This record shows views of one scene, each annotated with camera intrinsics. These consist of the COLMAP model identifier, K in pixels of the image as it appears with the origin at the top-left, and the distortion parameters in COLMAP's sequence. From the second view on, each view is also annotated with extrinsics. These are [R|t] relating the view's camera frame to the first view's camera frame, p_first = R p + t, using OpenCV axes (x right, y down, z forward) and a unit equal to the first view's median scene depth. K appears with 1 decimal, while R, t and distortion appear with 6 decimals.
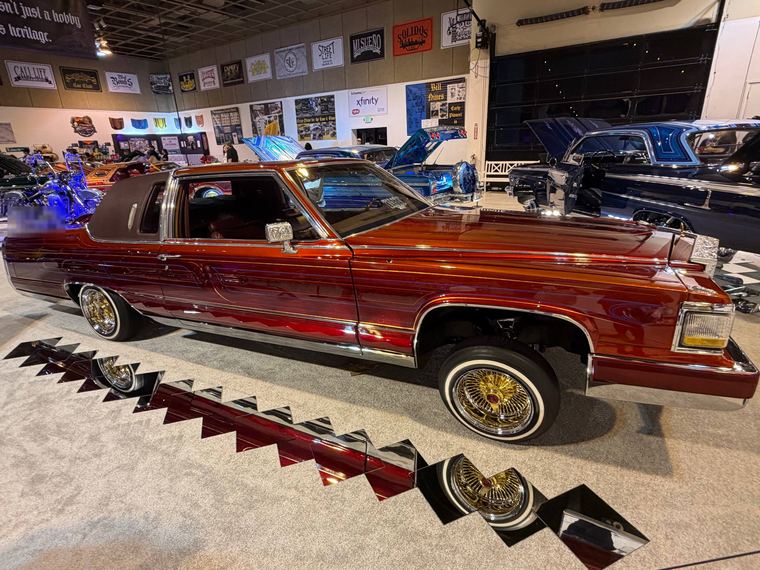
lens RADIAL K [[417.6, 0, 380.0], [0, 417.6, 285.0], [0, 0, 1]] dist [0.002972, 0.000198]
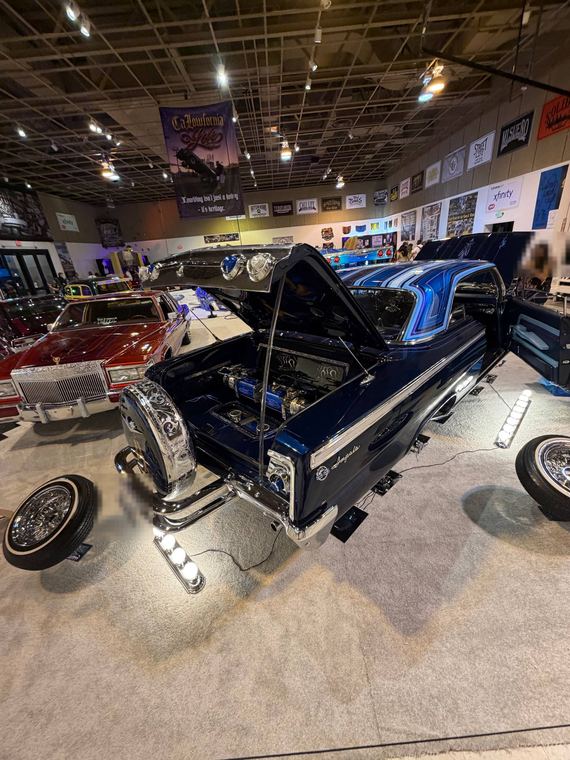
lens RADIAL K [[310.3, 0, 285.0], [0, 310.3, 380.0], [0, 0, 1]] dist [-0.000045, -0.000126]
pose [[0.587440, 0.294641, -0.753725, 0.326956], [-0.191848, 0.955519, 0.224003, -0.076582], [0.786199, 0.013012, 0.617836, 0.126572]]
